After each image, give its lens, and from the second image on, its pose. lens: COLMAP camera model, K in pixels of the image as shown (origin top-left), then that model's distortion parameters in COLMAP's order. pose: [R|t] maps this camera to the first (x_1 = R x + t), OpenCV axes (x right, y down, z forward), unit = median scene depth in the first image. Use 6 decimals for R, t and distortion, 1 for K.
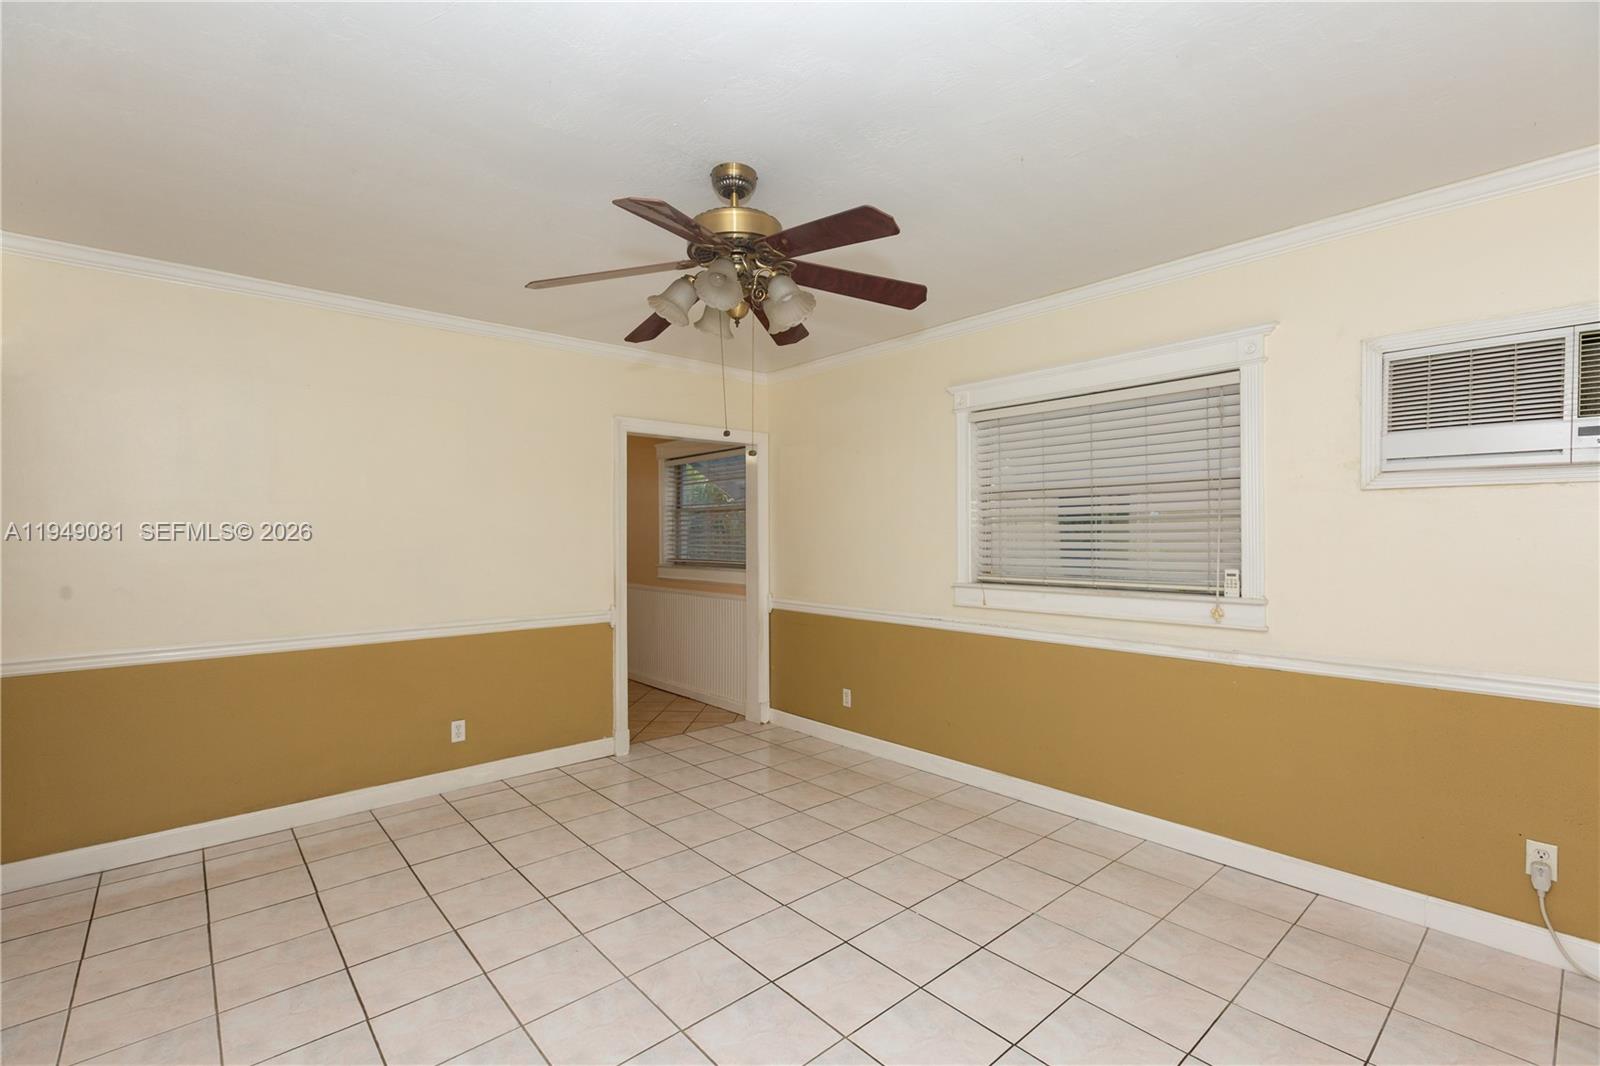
lens RADIAL K [[708.1, 0, 808.1], [0, 708.1, 533.7], [0, 0, 1]] dist [-0.000573, -0.001308]
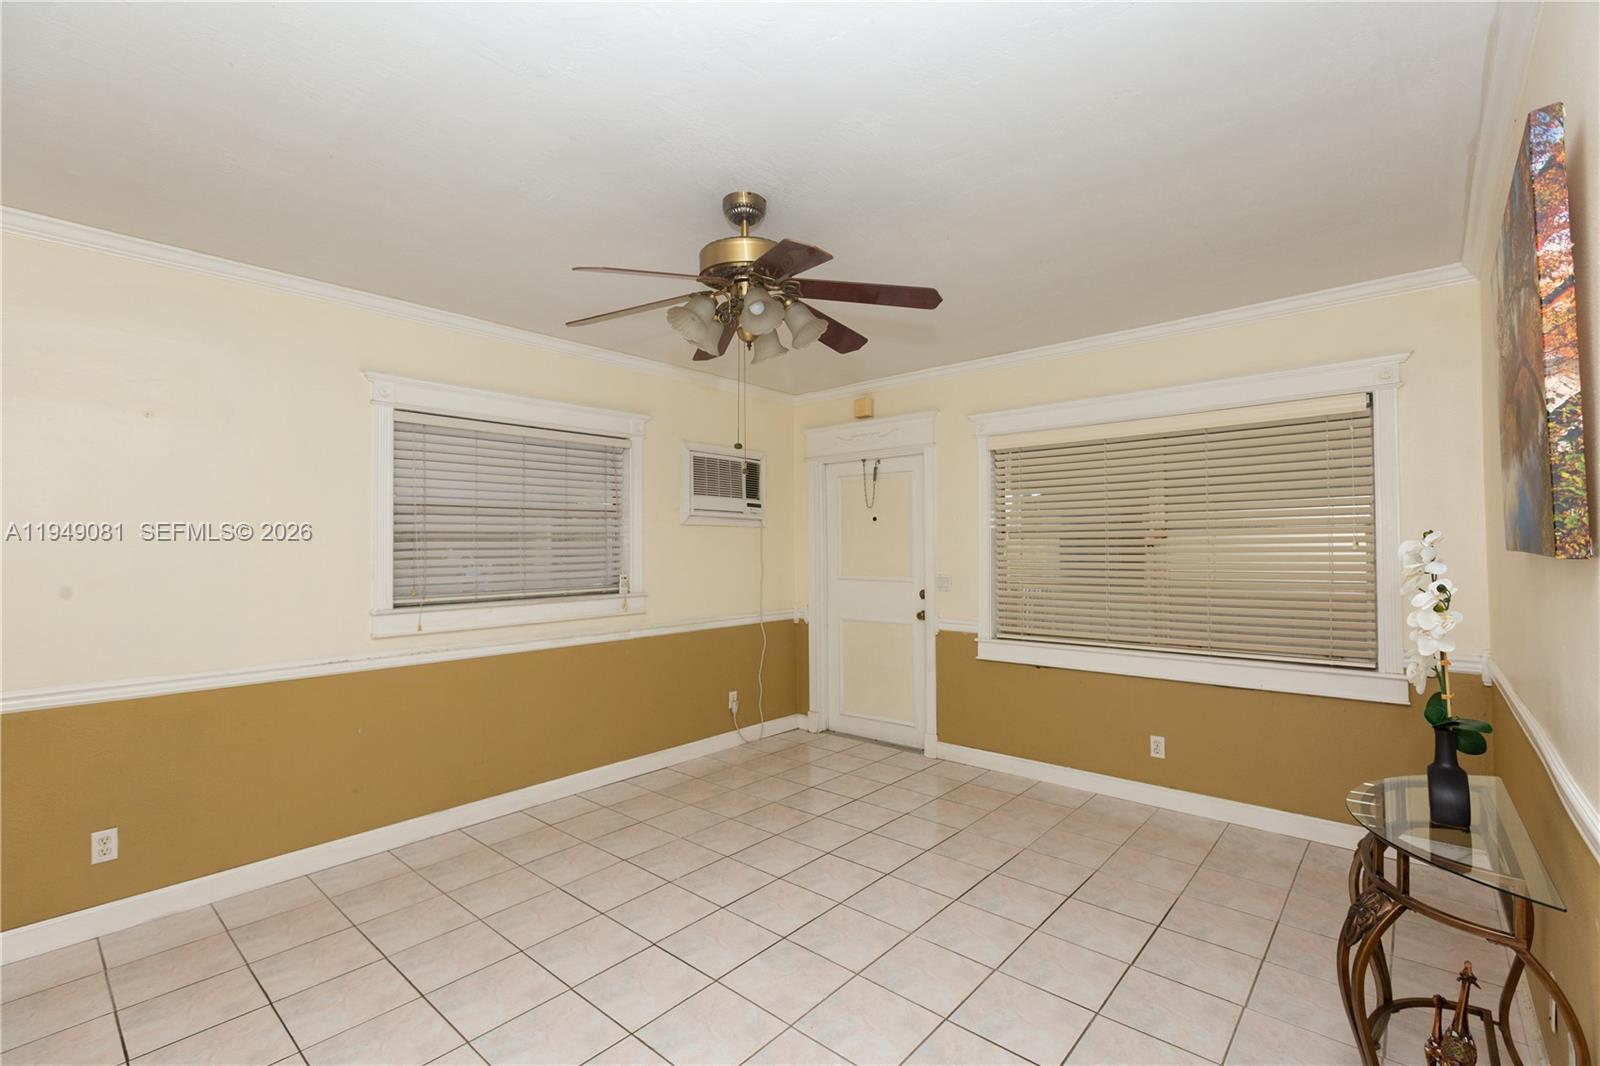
lens RADIAL K [[708.1, 0, 810.4], [0, 708.1, 533.0], [0, 0, 1]] dist [-0.000573, -0.001308]
pose [[-0.134770, 0.032102, 0.990357, -0.654843], [0.013861, 0.999438, -0.030510, 0.011154], [-0.990780, 0.009616, -0.135139, 0.591311]]
